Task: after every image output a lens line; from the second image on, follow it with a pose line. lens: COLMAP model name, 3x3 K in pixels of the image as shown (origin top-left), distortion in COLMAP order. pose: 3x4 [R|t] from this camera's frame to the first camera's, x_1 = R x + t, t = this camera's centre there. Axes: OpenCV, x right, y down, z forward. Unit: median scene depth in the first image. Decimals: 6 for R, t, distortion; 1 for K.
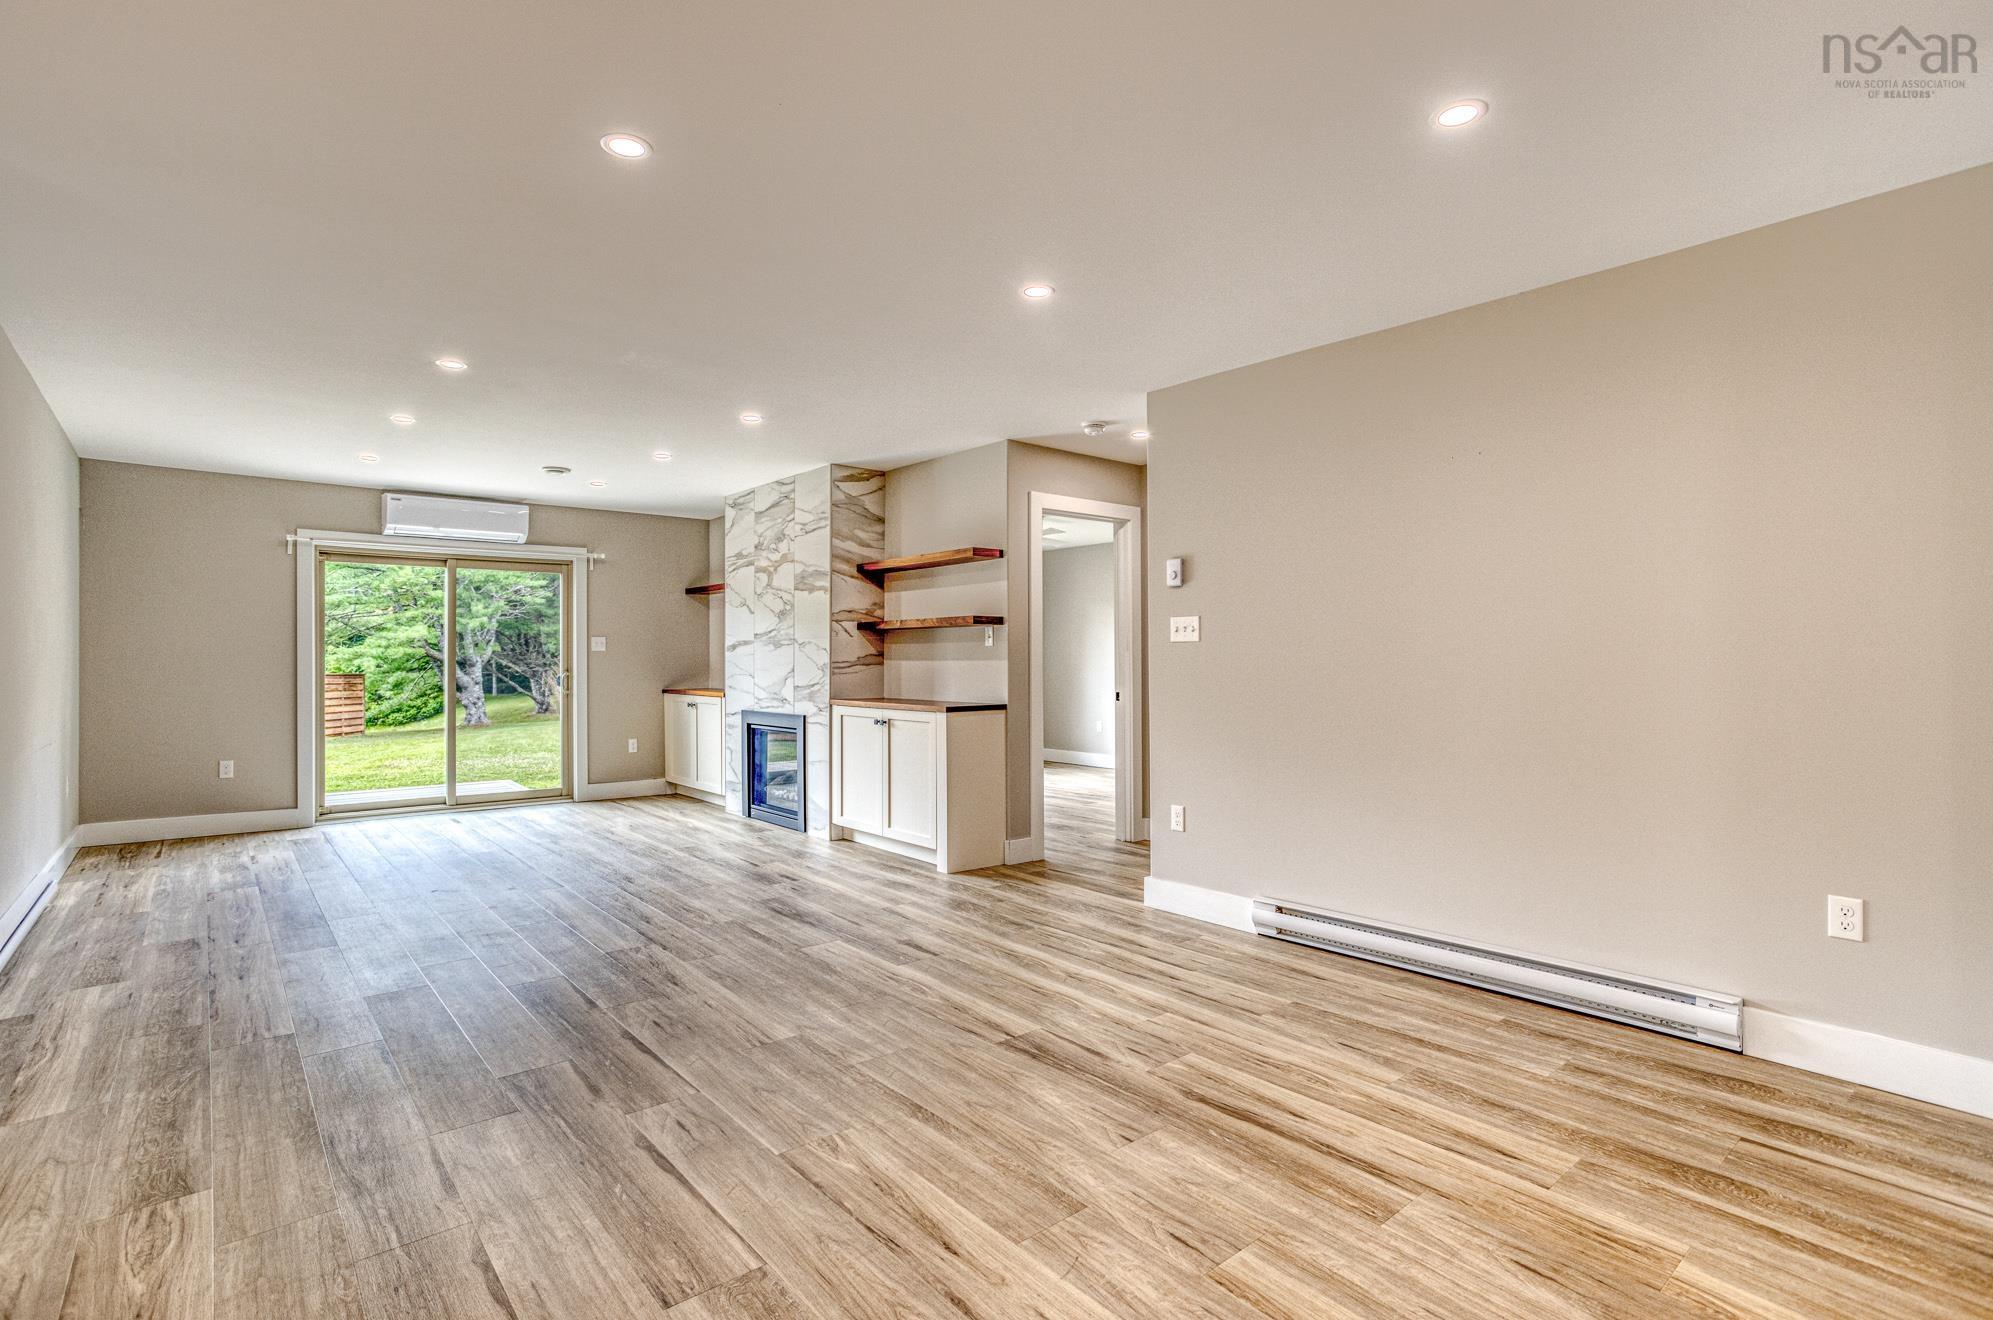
lens RADIAL K [[950.0, 0, 993.5], [0, 950.0, 654.8], [0, 0, 1]] dist [-0.058625, 0.037699]
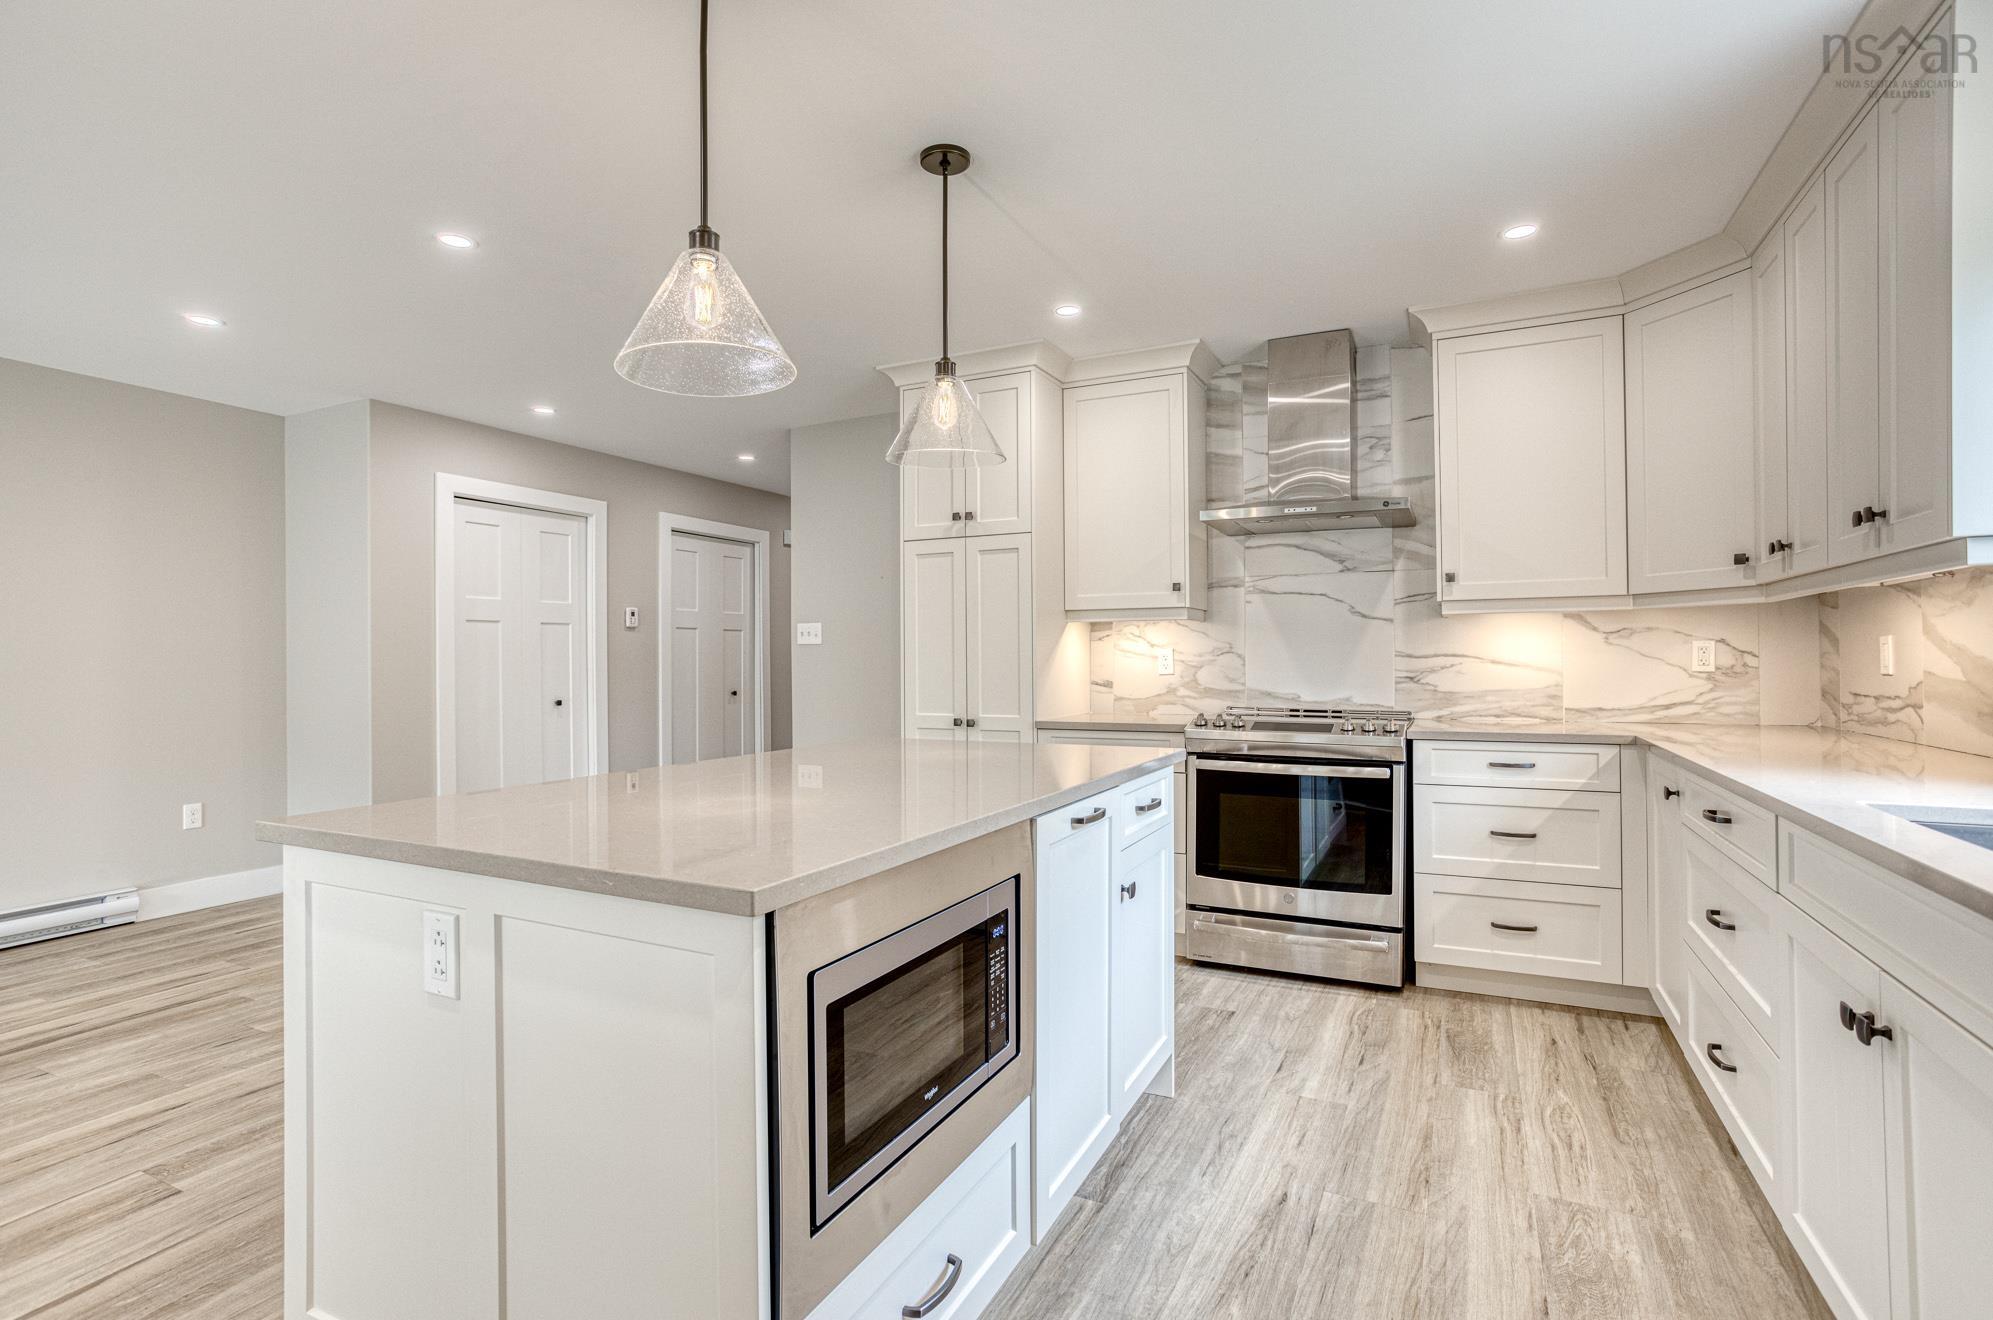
lens RADIAL K [[950.0, 0, 993.5], [0, 950.0, 654.8], [0, 0, 1]] dist [-0.058625, 0.037699]
pose [[-0.398762, 0.009242, 0.917008, -0.526883], [0.003978, 0.999957, -0.008348, 0.003268], [-0.917046, 0.000319, -0.398782, 0.141612]]
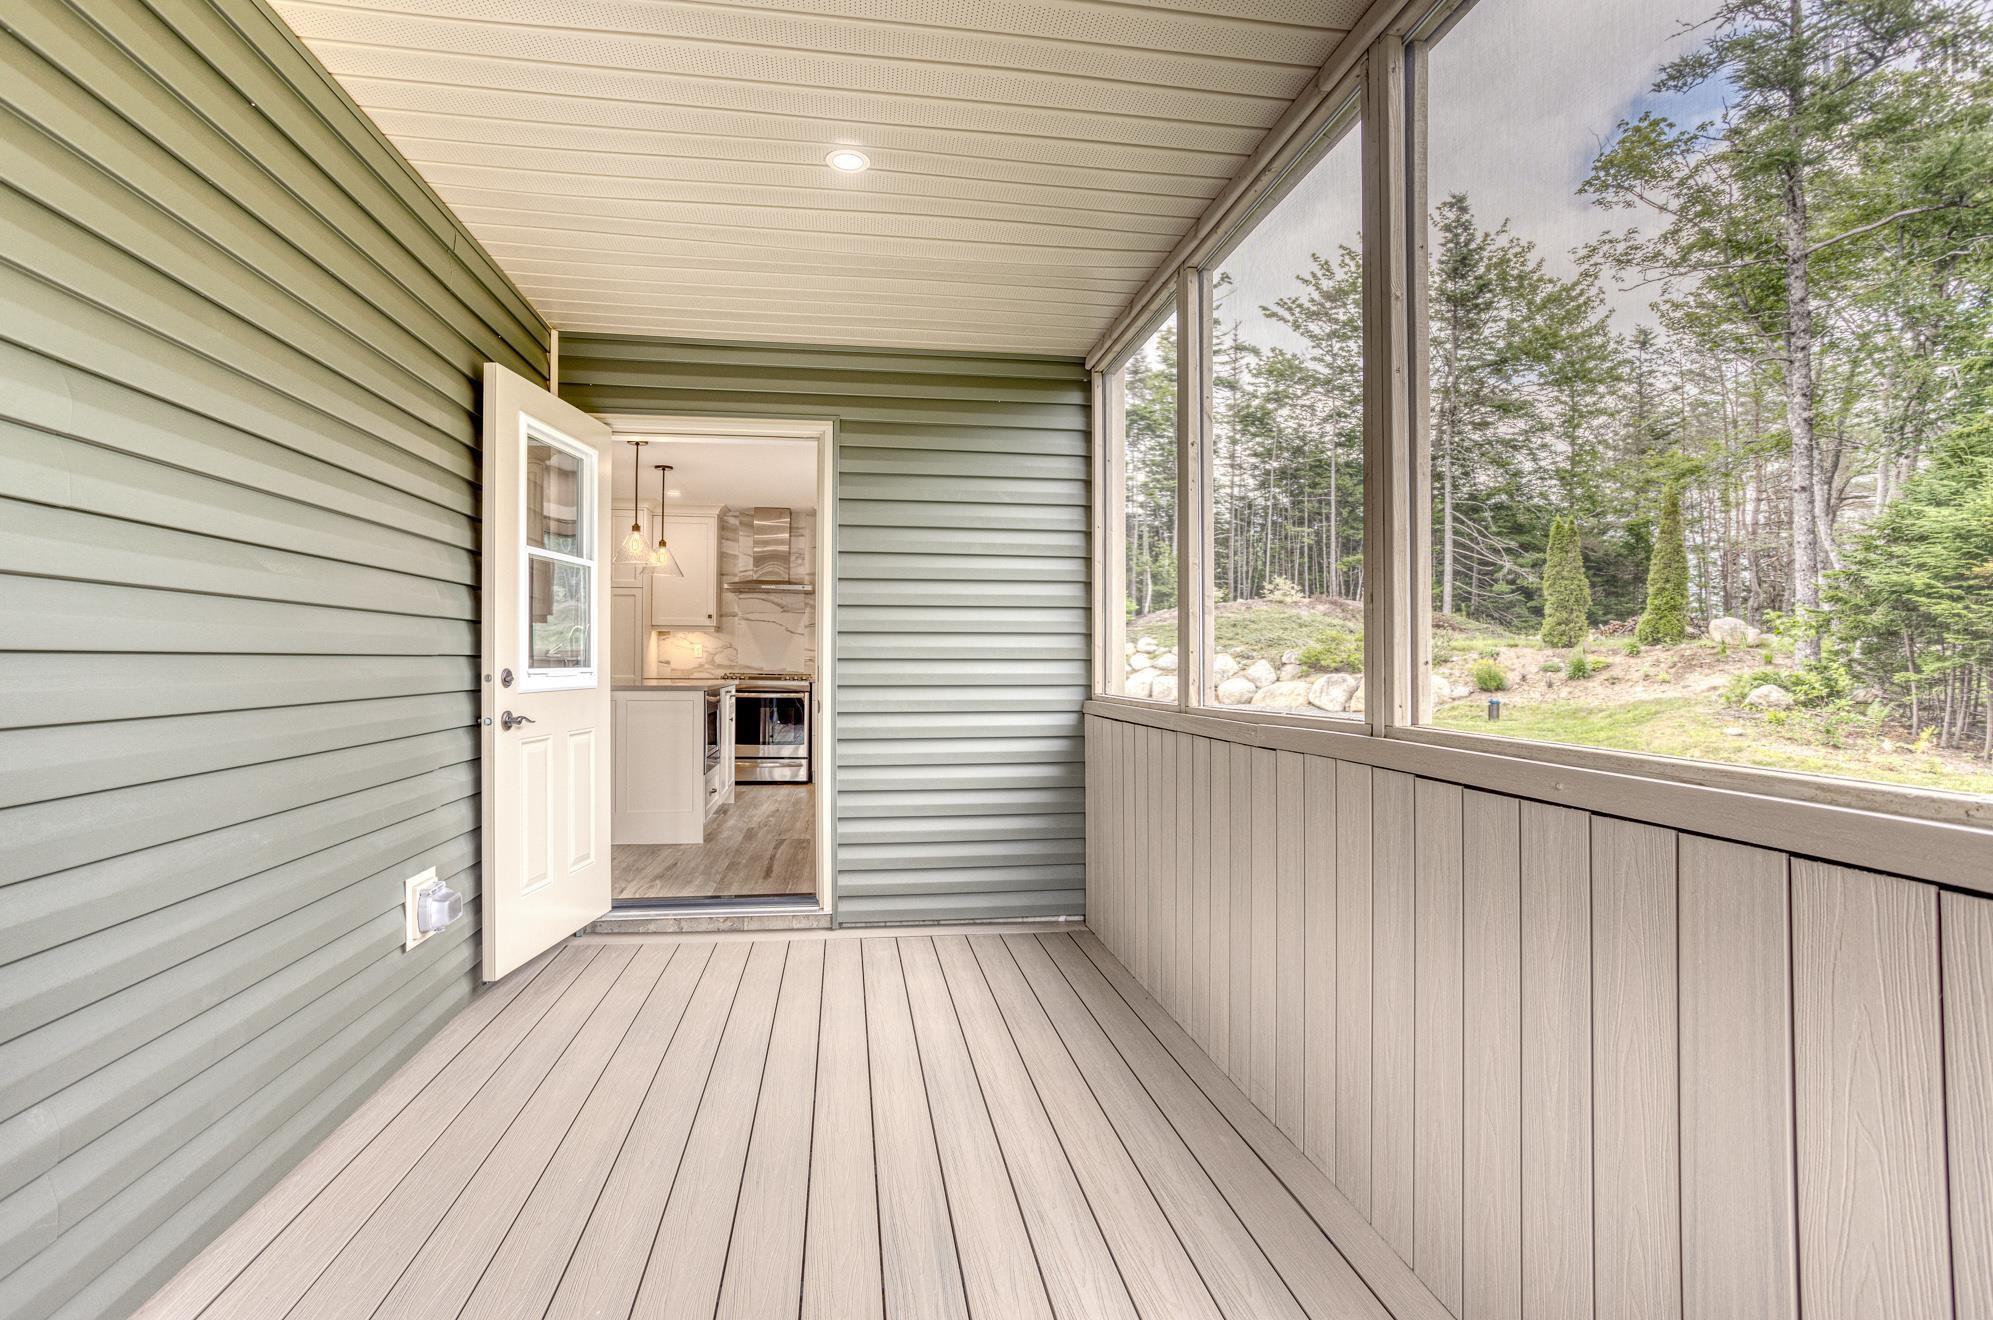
lens RADIAL K [[950.0, 0, 993.5], [0, 950.0, 654.8], [0, 0, 1]] dist [-0.058625, 0.037699]
pose [[-0.857059, -0.002602, 0.515212, -1.057014], [-0.008830, 0.999915, -0.009640, 0.018149], [-0.515143, -0.012812, -0.857008, 0.743712]]
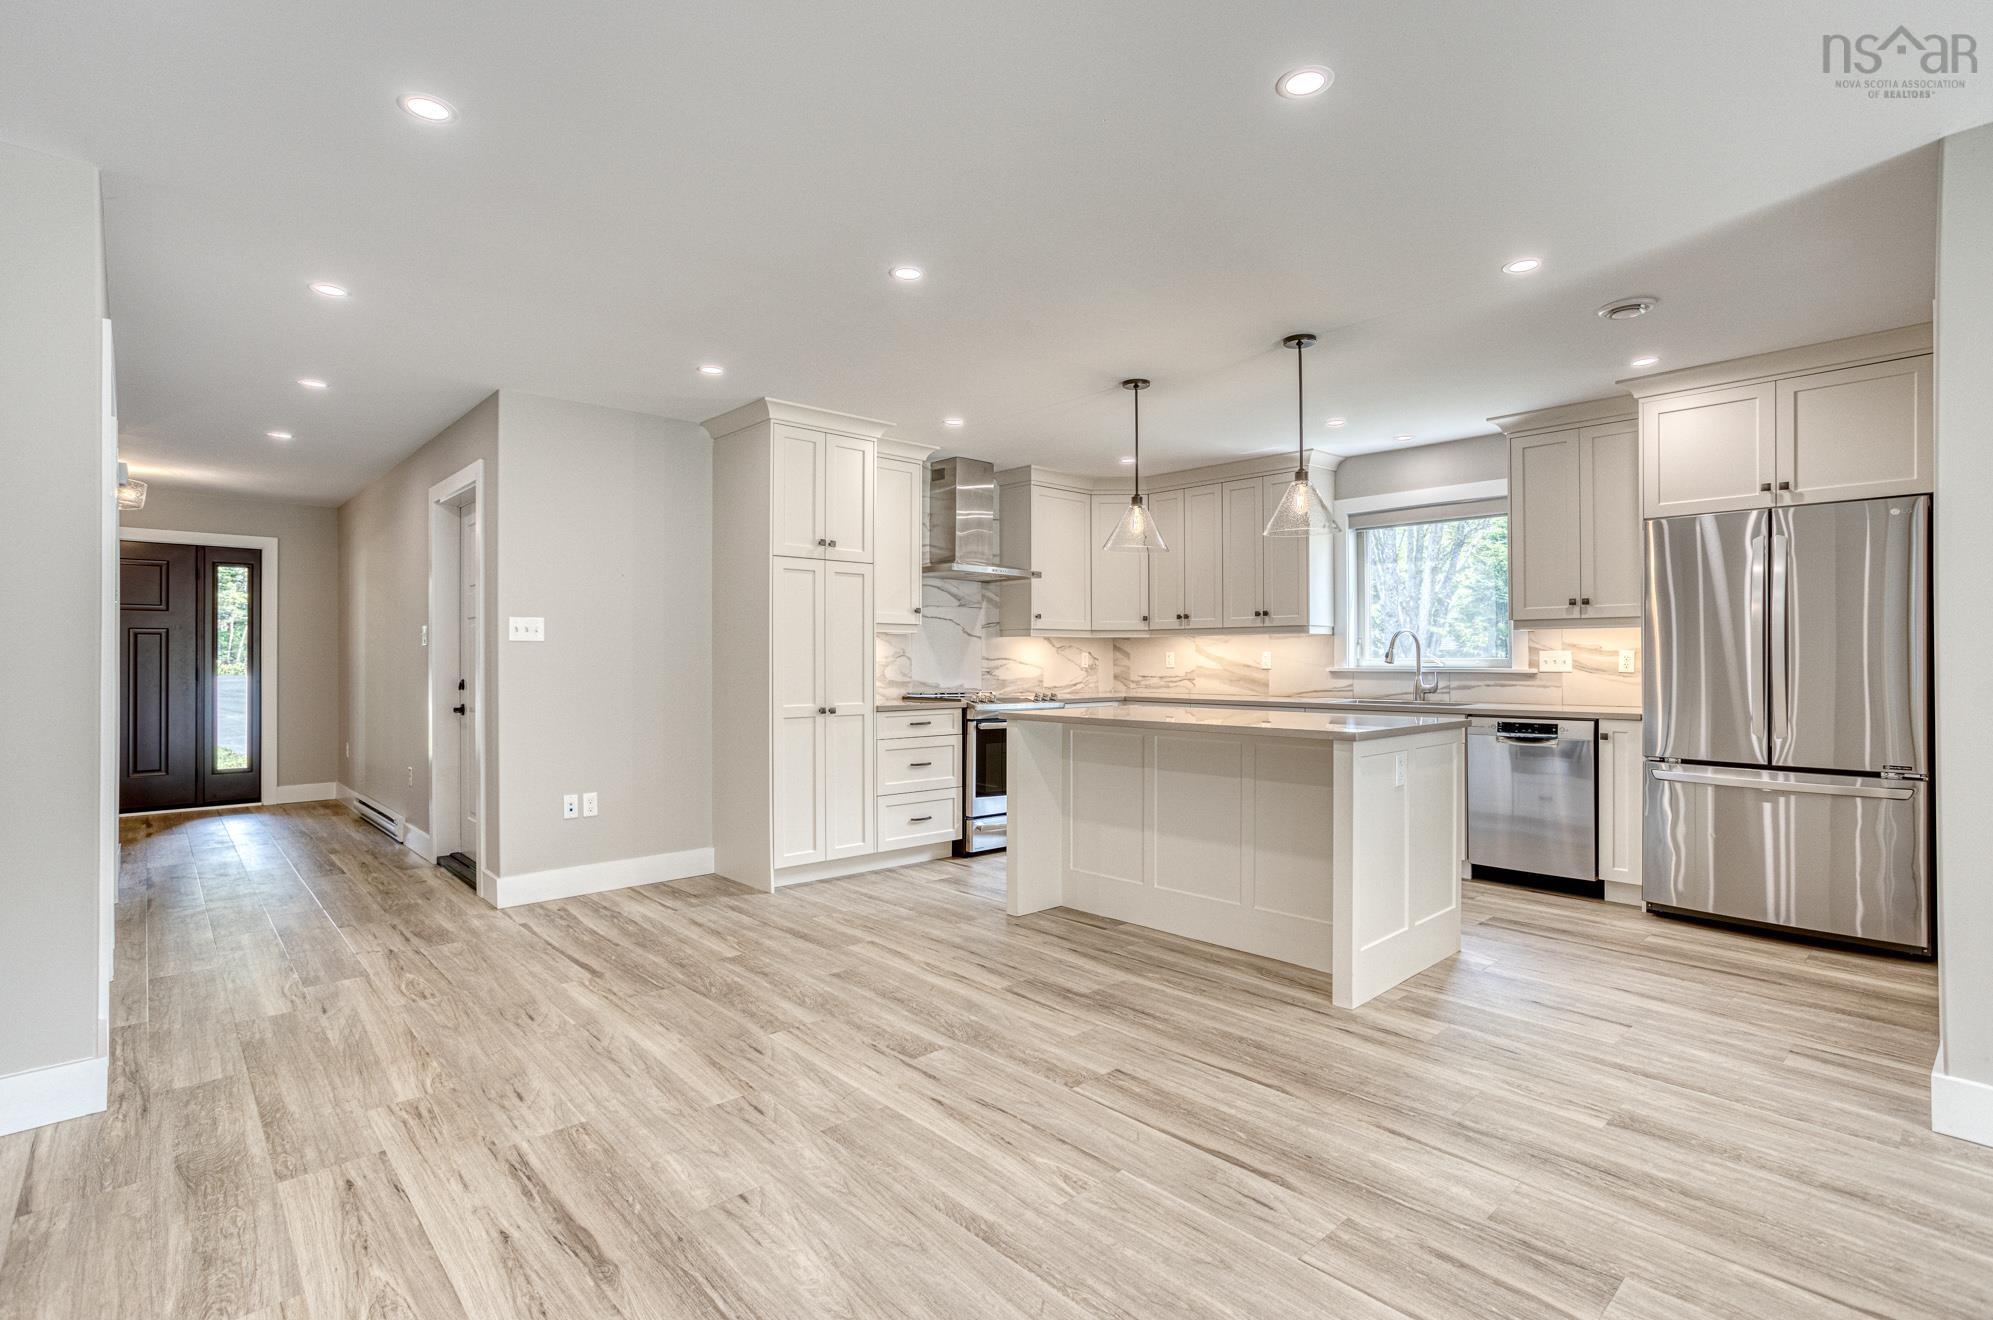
lens RADIAL K [[950.0, 0, 993.5], [0, 950.0, 654.8], [0, 0, 1]] dist [-0.058625, 0.037699]
pose [[-0.999096, 0.002365, -0.042454, -0.021609], [0.002731, 0.999960, -0.008565, 0.004331], [0.042432, -0.008673, -0.999062, 0.714582]]
